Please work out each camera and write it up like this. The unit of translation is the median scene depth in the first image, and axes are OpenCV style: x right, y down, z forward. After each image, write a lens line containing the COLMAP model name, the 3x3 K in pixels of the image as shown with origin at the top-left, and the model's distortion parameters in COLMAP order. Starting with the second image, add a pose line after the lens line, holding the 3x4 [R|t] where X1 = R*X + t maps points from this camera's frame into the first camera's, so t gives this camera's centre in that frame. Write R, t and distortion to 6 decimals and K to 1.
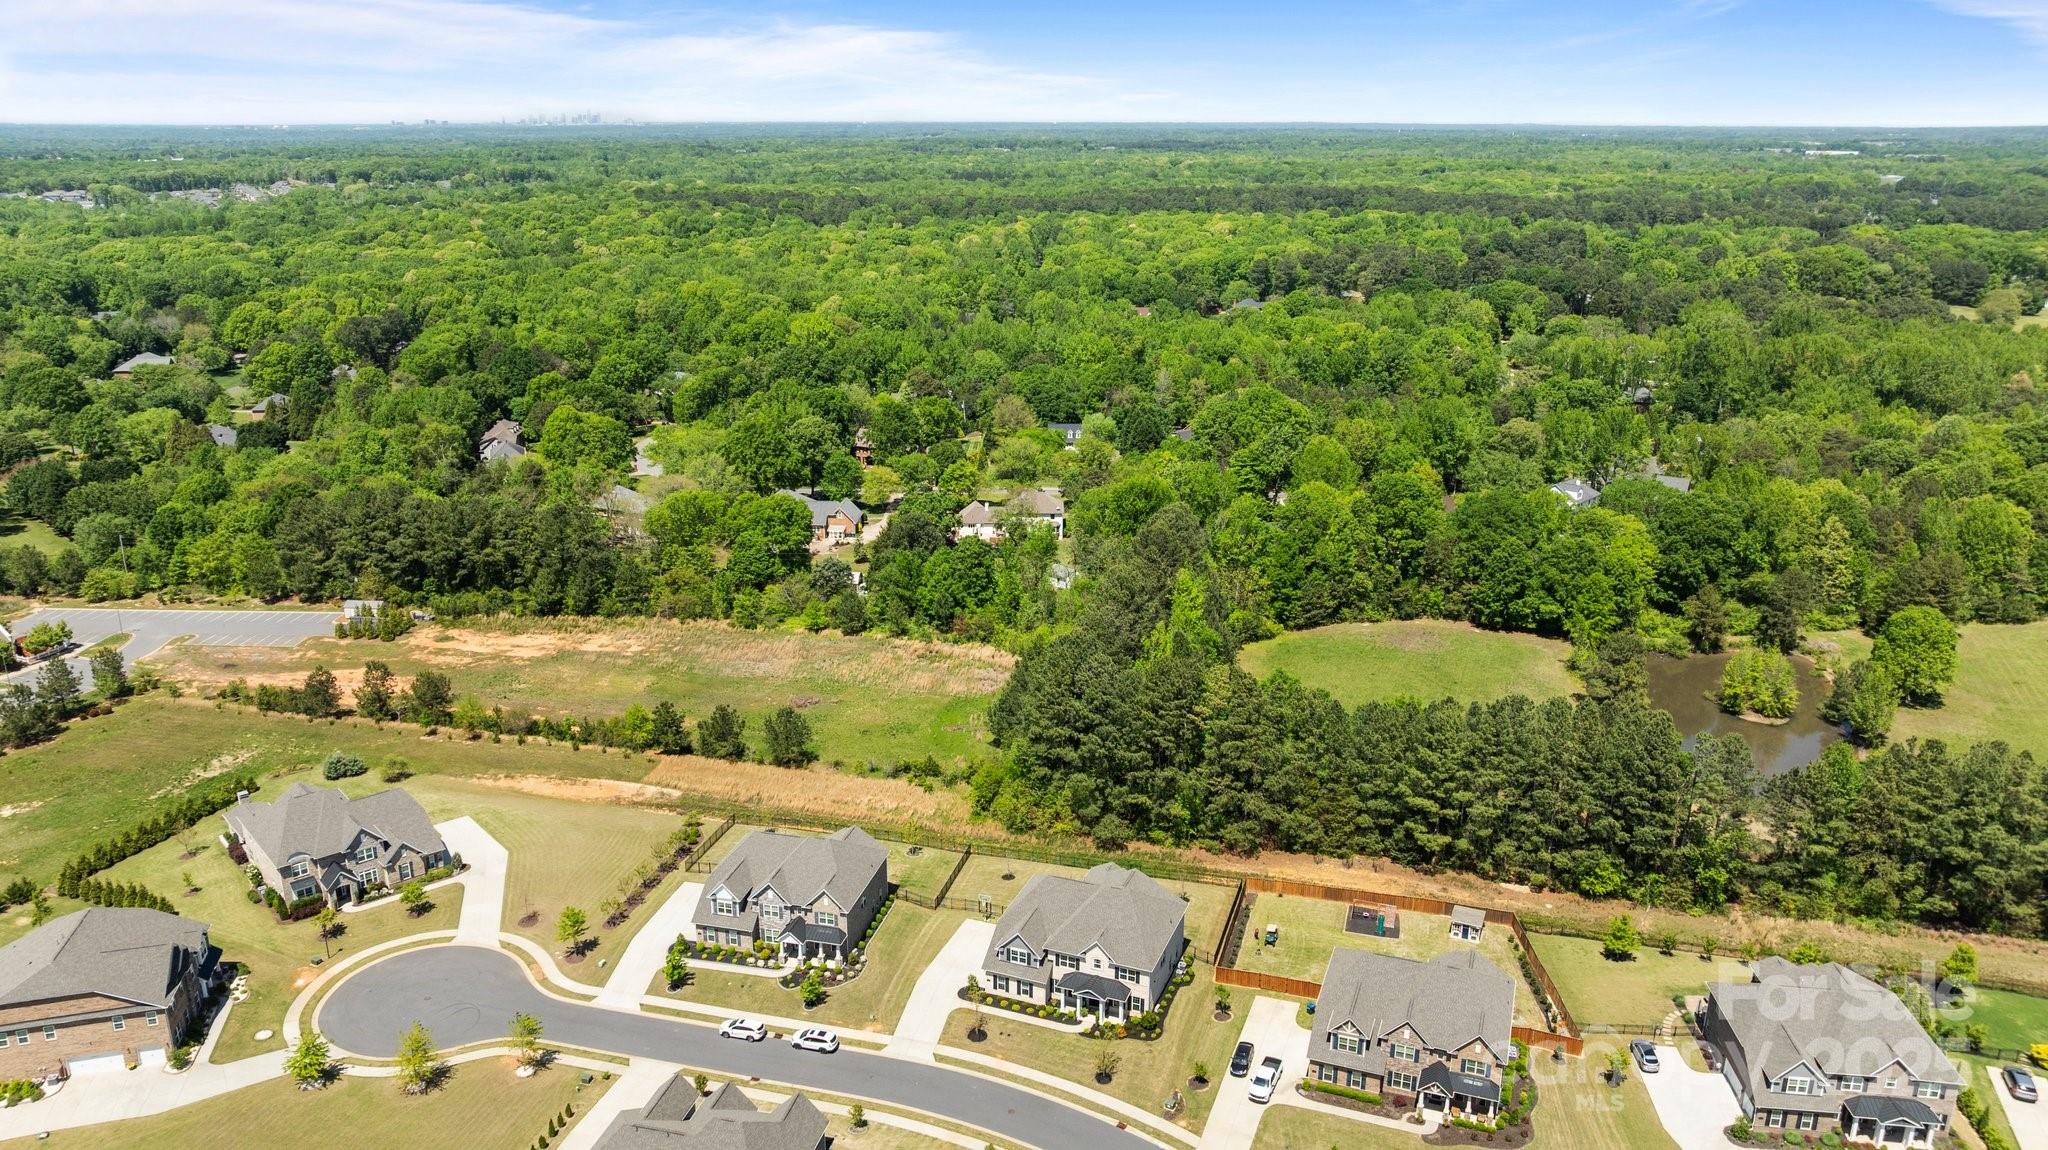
lens RADIAL K [[1403.9, 0, 1024.0], [0, 1403.9, 575.0], [0, 0, 1]] dist [-0.021073, 0.000205]
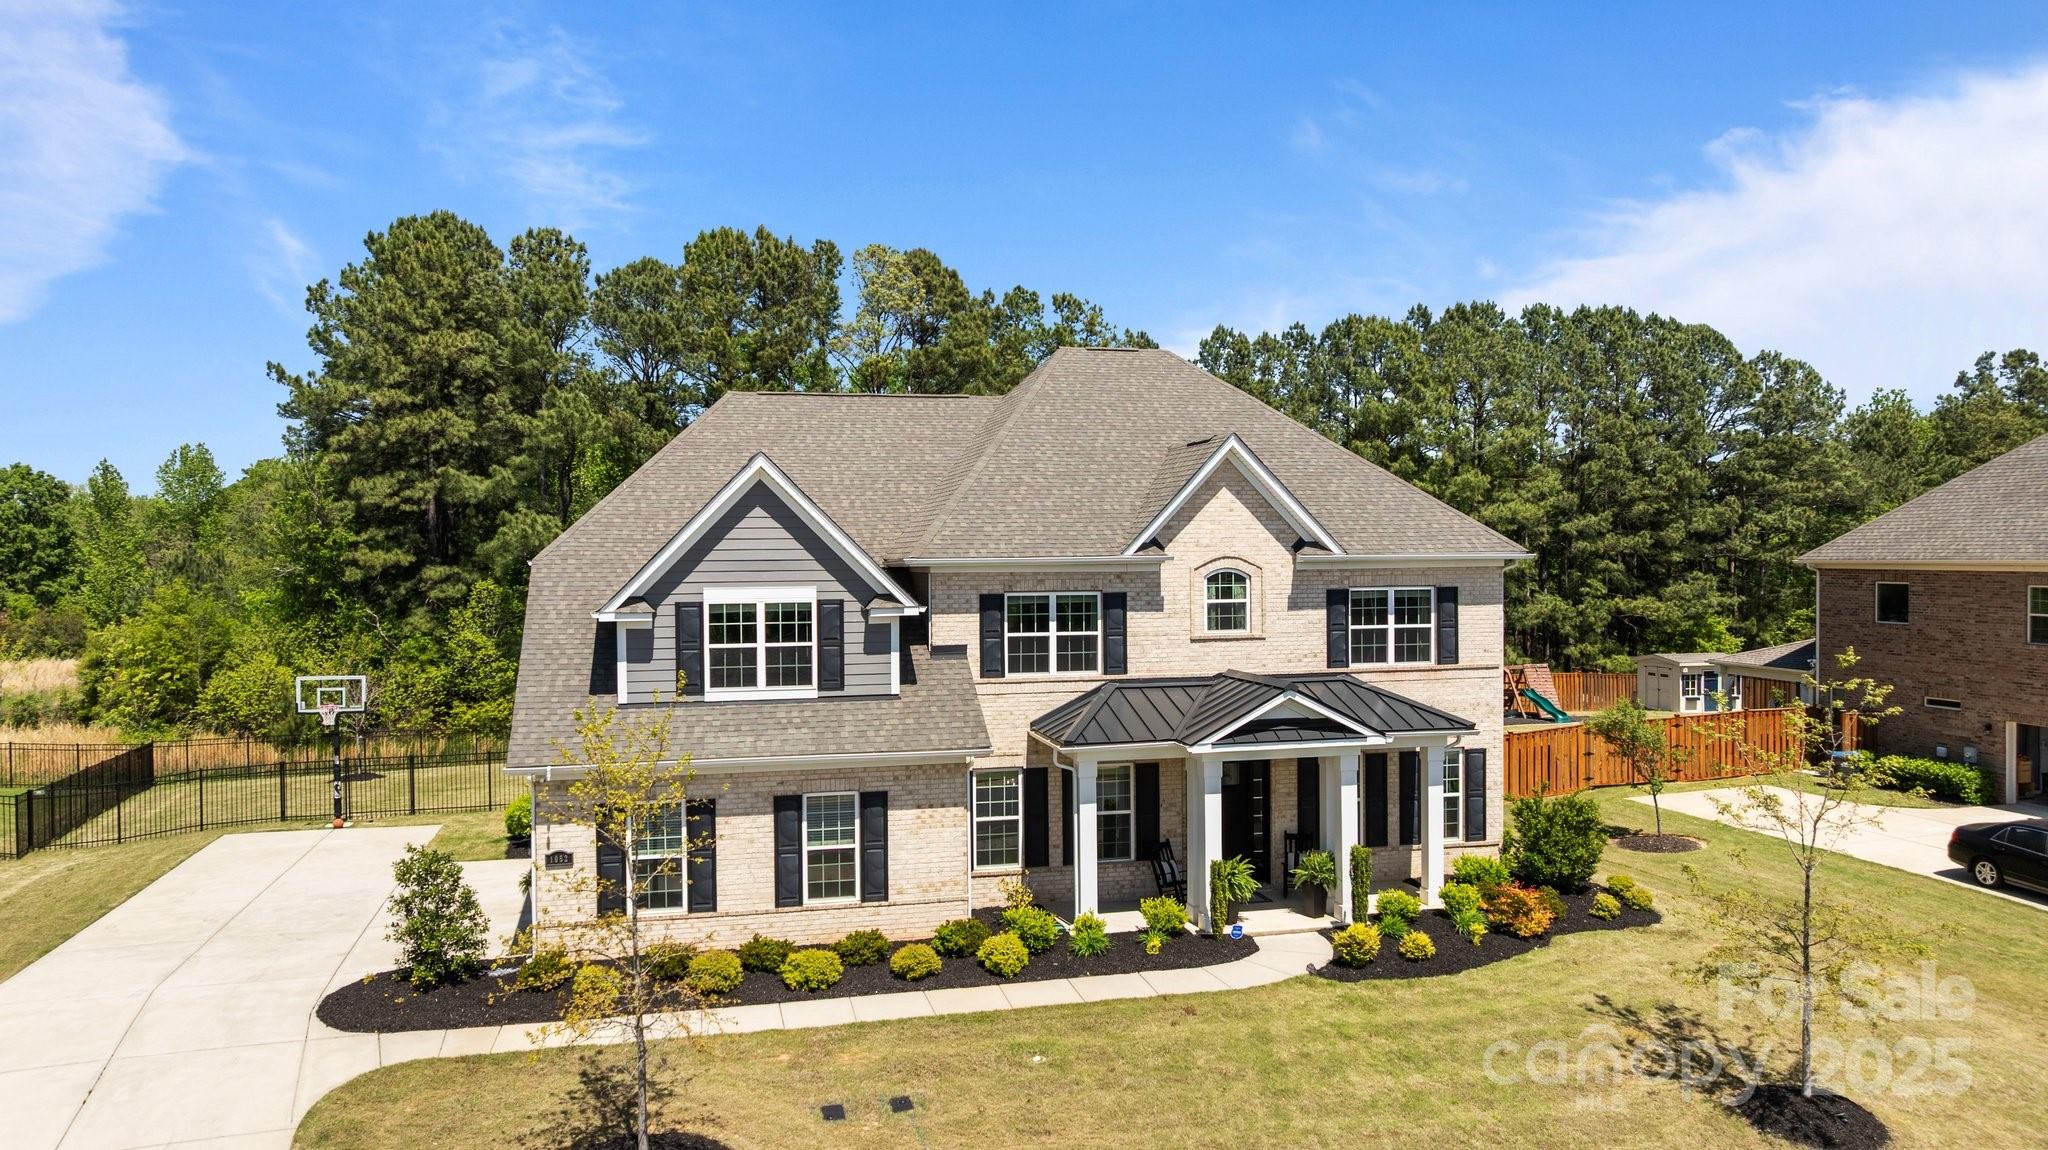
lens RADIAL K [[1493.8, 0, 1024.0], [0, 1493.8, 575.0], [0, 0, 1]] dist [-0.024506, 0.005206]
pose [[0.825807, -0.034228, 0.562914, -0.057903], [0.177398, 0.963253, -0.201676, 0.244270], [-0.535326, 0.266405, 0.801533, 0.686695]]
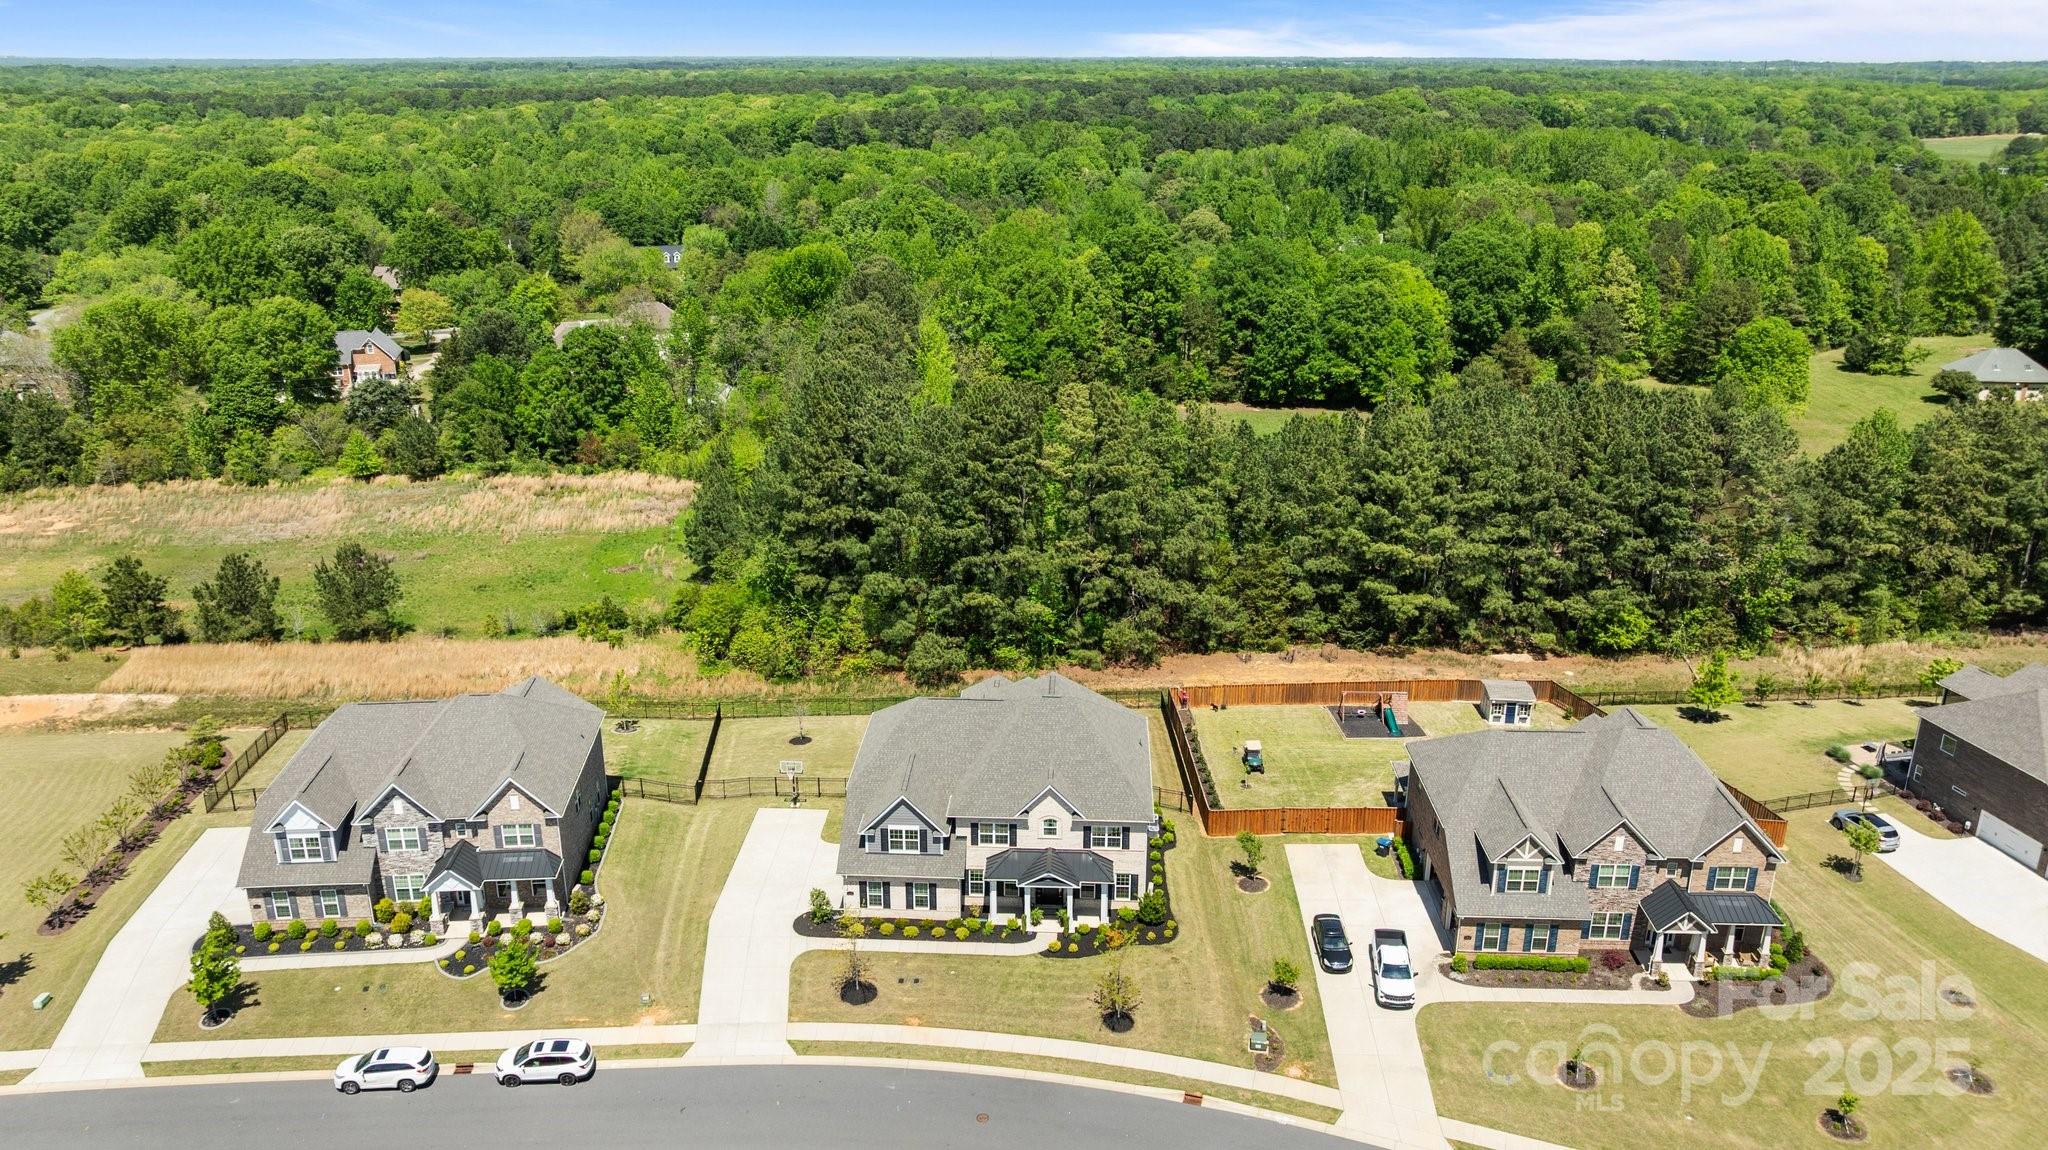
lens RADIAL K [[1493.8, 0, 1024.0], [0, 1493.8, 575.0], [0, 0, 1]] dist [-0.024506, 0.005206]
pose [[0.949429, -0.107134, 0.295140, -0.097031], [0.095409, 0.993978, 0.053890, 0.114884], [-0.299136, -0.023006, 0.953933, 0.348653]]
